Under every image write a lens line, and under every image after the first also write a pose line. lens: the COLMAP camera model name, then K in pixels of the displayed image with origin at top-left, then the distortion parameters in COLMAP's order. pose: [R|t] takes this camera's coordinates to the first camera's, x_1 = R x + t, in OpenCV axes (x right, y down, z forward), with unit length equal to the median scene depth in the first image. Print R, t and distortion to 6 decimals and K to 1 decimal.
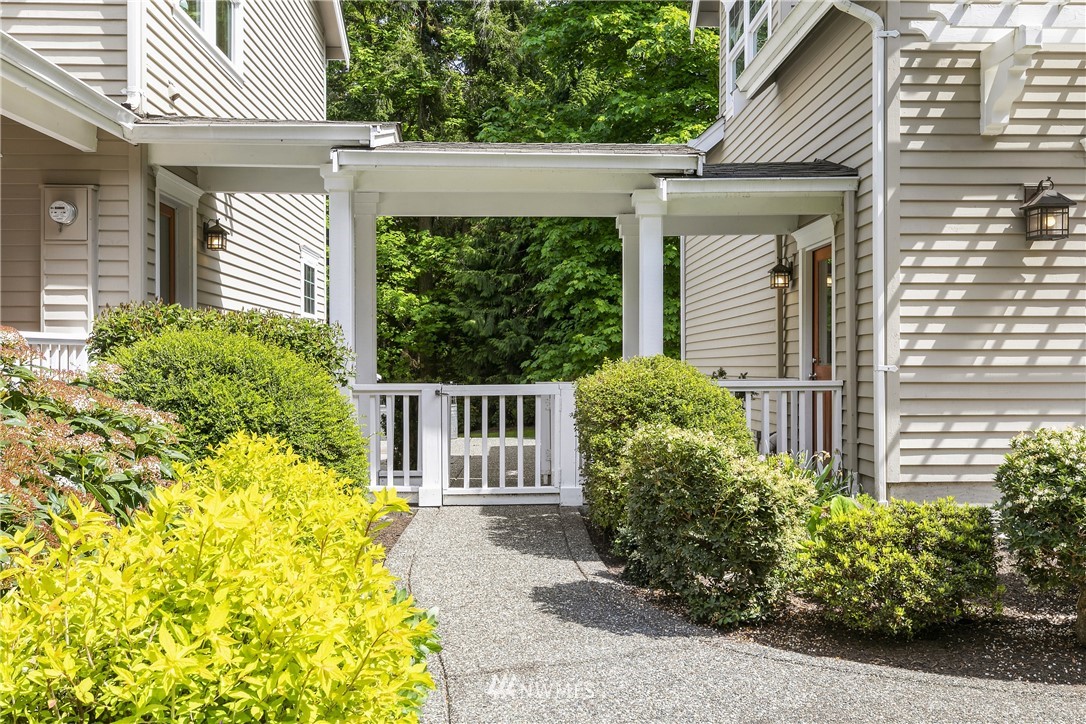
lens RADIAL K [[1000.0, 0, 543.0], [0, 1000.0, 362.0], [0, 0, 1]] dist [-0.000143, -0.000074]
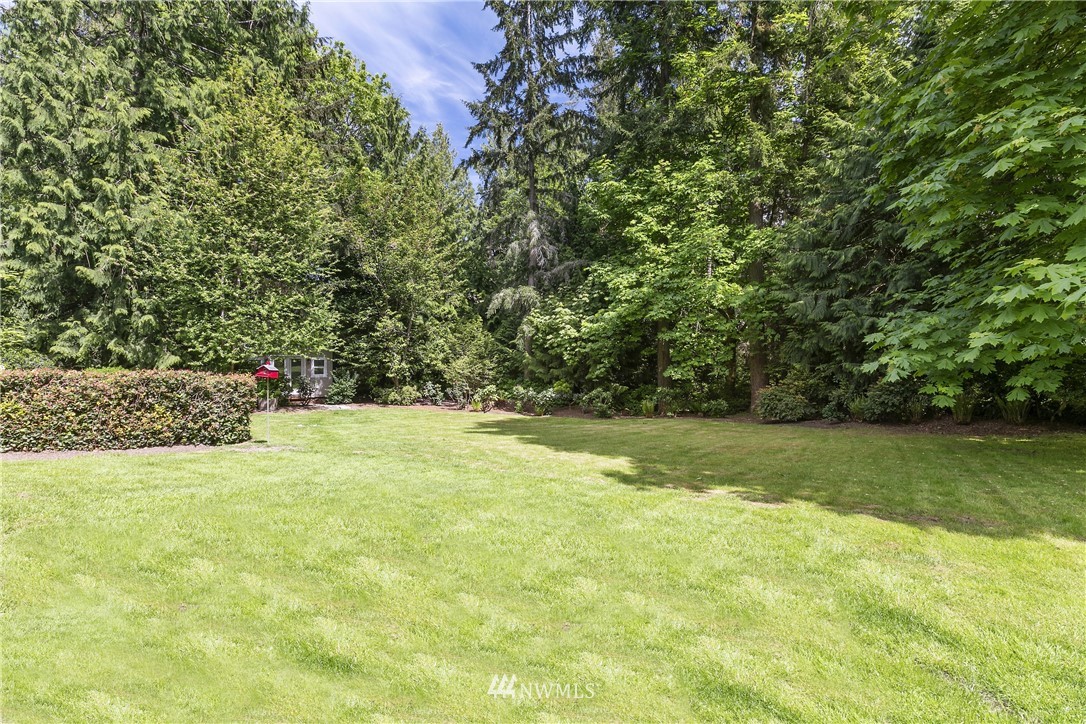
lens RADIAL K [[481.6, 0, 547.1], [0, 481.6, 360.8], [0, 0, 1]] dist [0.003289, 0.000058]
pose [[0.825571, 0.003835, -0.564285, -0.011732], [-0.002299, 0.999991, 0.003431, 0.009779], [0.564293, -0.001535, 0.825573, 0.499433]]
